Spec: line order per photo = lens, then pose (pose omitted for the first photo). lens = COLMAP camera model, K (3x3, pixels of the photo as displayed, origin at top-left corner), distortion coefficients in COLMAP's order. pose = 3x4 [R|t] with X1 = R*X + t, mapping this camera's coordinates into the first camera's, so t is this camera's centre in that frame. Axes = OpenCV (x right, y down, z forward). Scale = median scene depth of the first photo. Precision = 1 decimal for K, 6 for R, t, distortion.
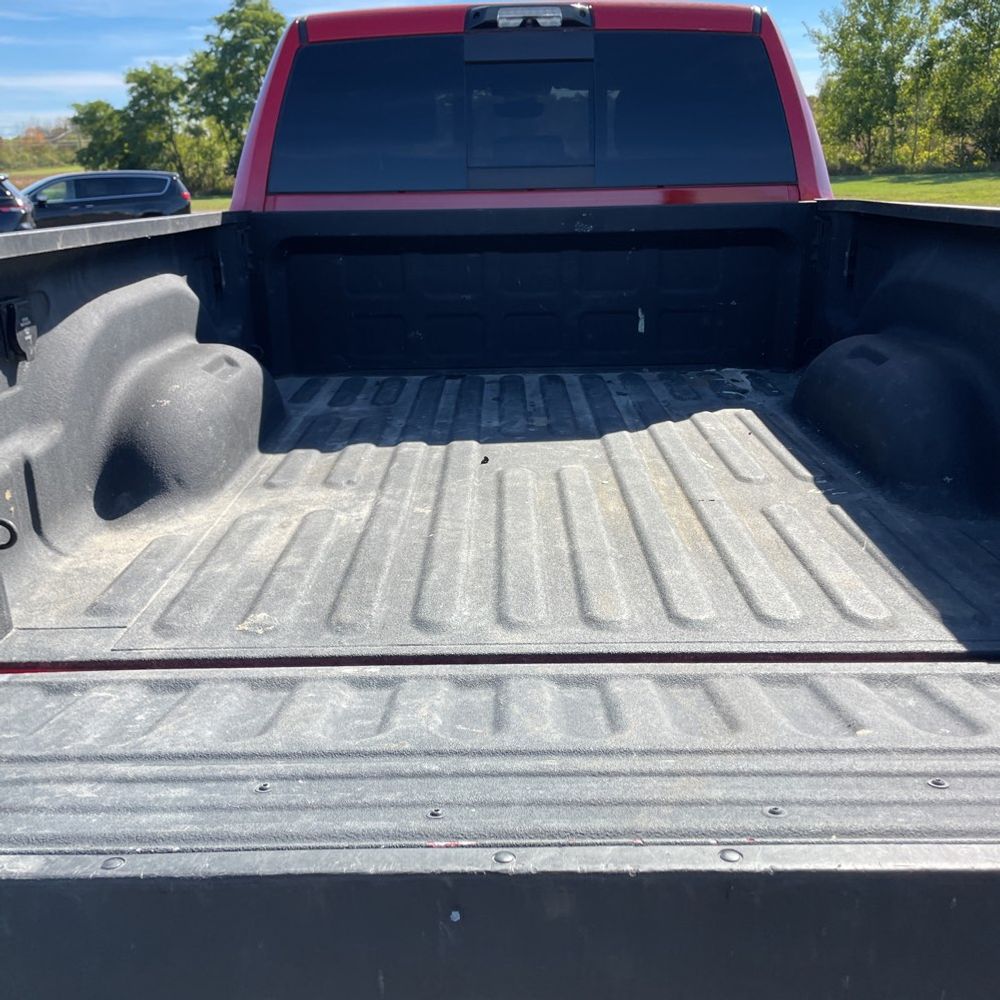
lens RADIAL K [[1004.3, 0, 501.5], [0, 1004.3, 497.2], [0, 0, 1]] dist [0.047918, 0.000000]
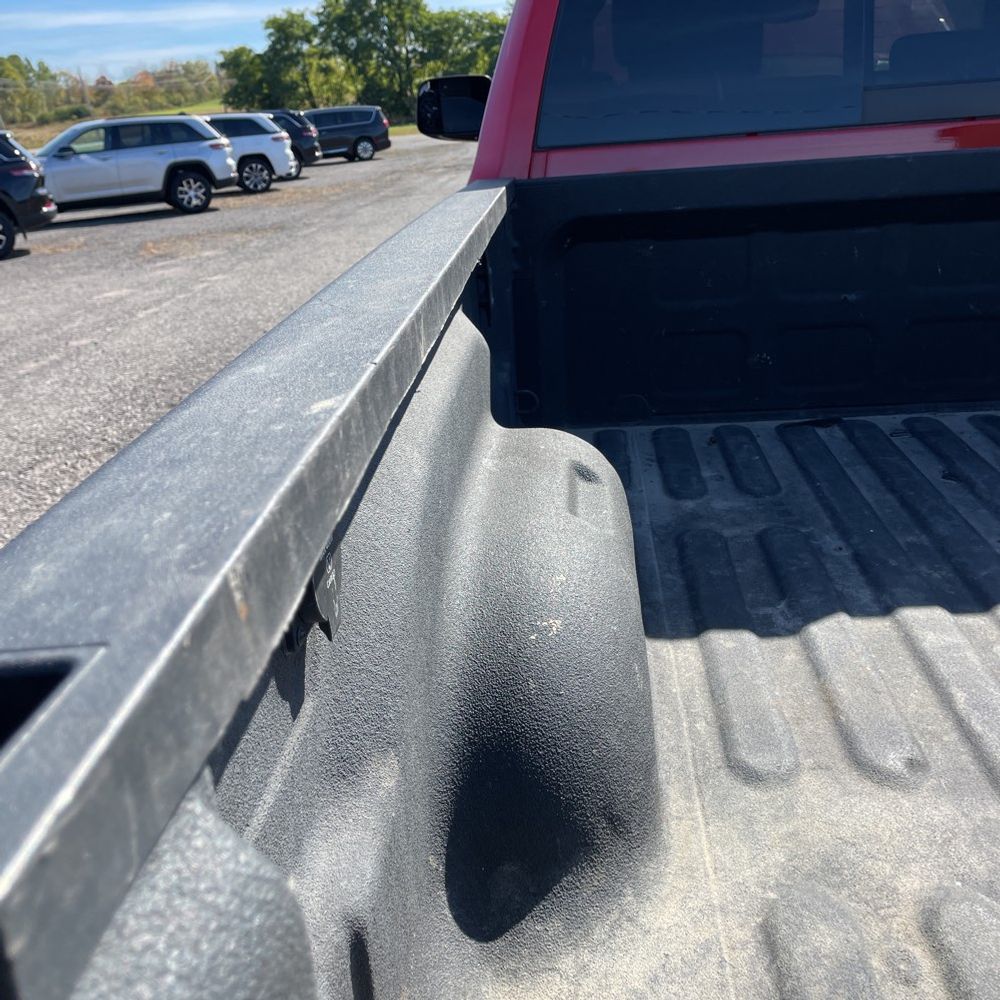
lens RADIAL K [[1004.3, 0, 492.5], [0, 1004.3, 495.5], [0, 0, 1]] dist [0.047918, 0.000000]
pose [[0.995193, -0.024327, -0.094868, -0.300681], [0.029685, 0.998018, 0.055486, -0.173873], [0.093331, -0.058035, 0.993942, 0.509591]]
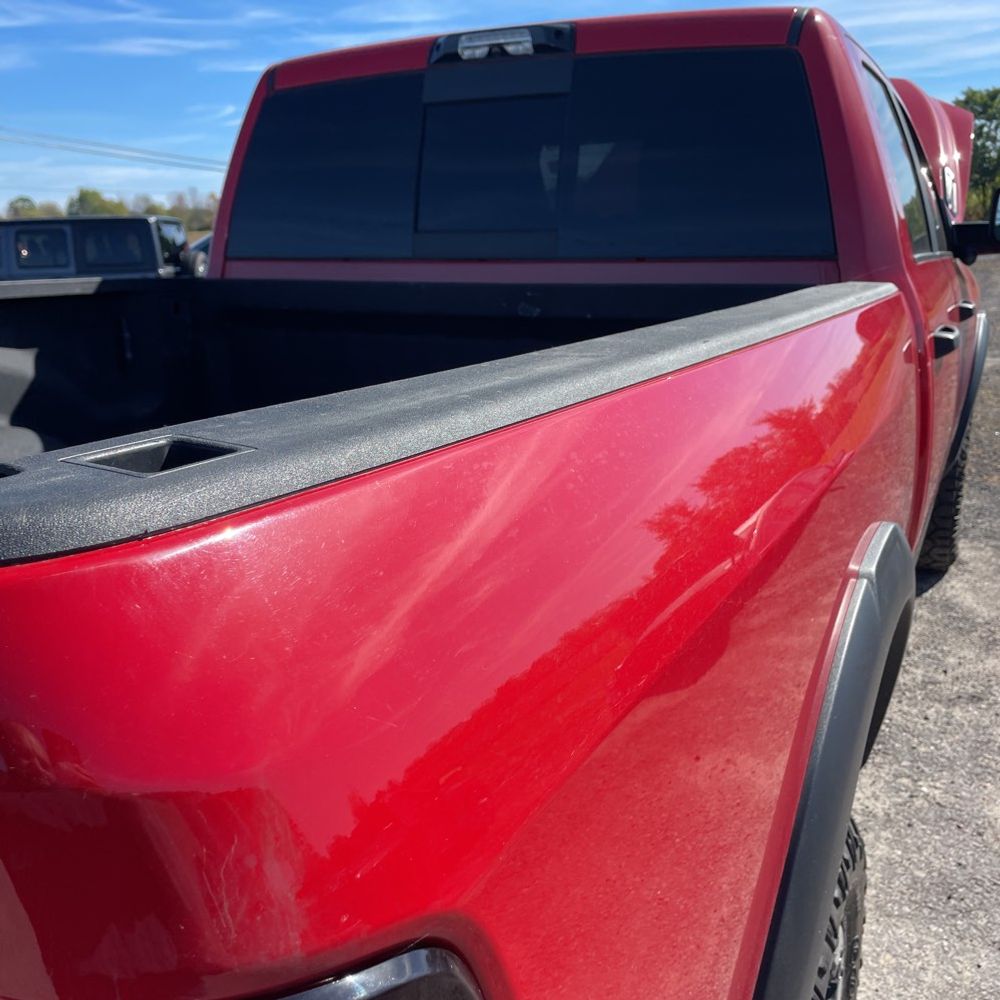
lens RADIAL K [[1004.3, 0, 505.0], [0, 1004.3, 499.1], [0, 0, 1]] dist [0.047918, 0.000000]
pose [[0.902183, 0.115589, -0.415579, 0.574068], [-0.136466, 0.990427, -0.020778, -0.155697], [0.409199, 0.075457, 0.909320, 0.451081]]
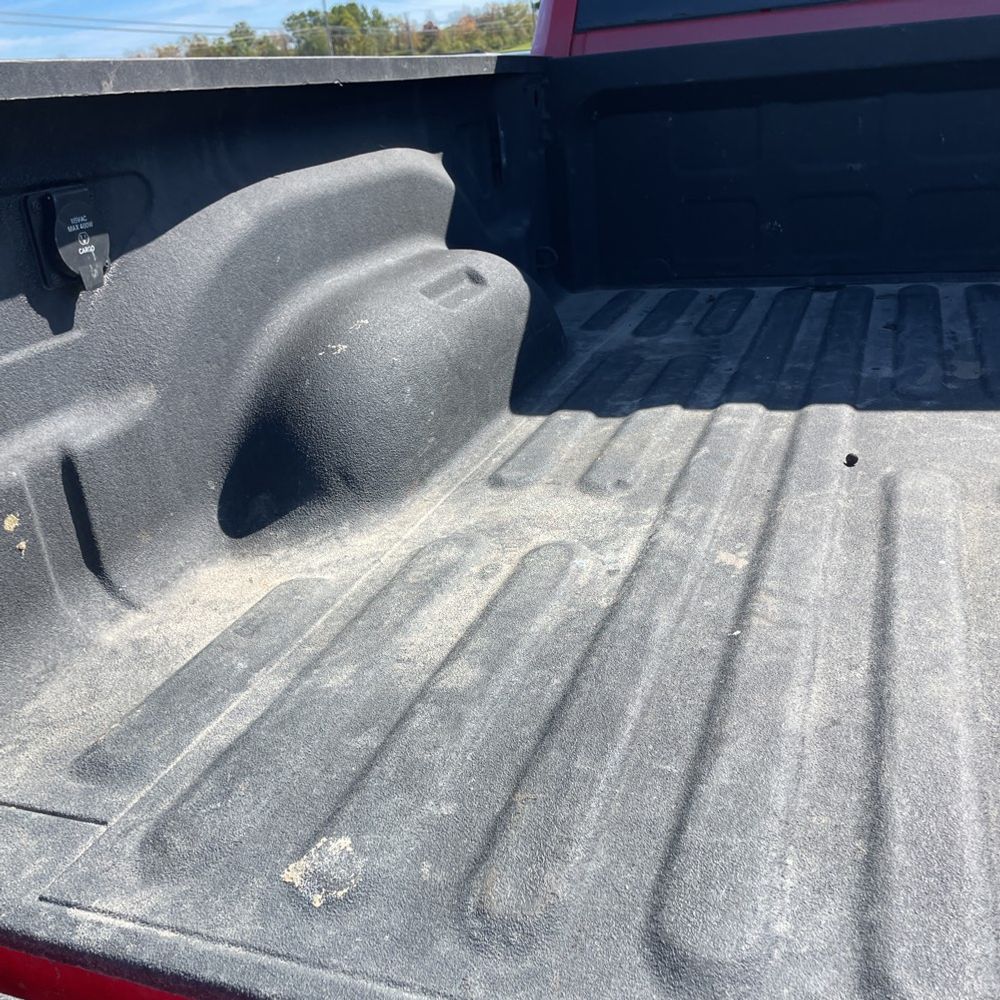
lens RADIAL K [[1004.3, 0, 520.2], [0, 1004.3, 495.2], [0, 0, 1]] dist [0.047918, 0.000000]
pose [[0.940397, 0.068238, -0.333162, -0.006589], [-0.034126, 0.993652, 0.107195, -0.070158], [0.338362, -0.089437, 0.936756, 0.413594]]
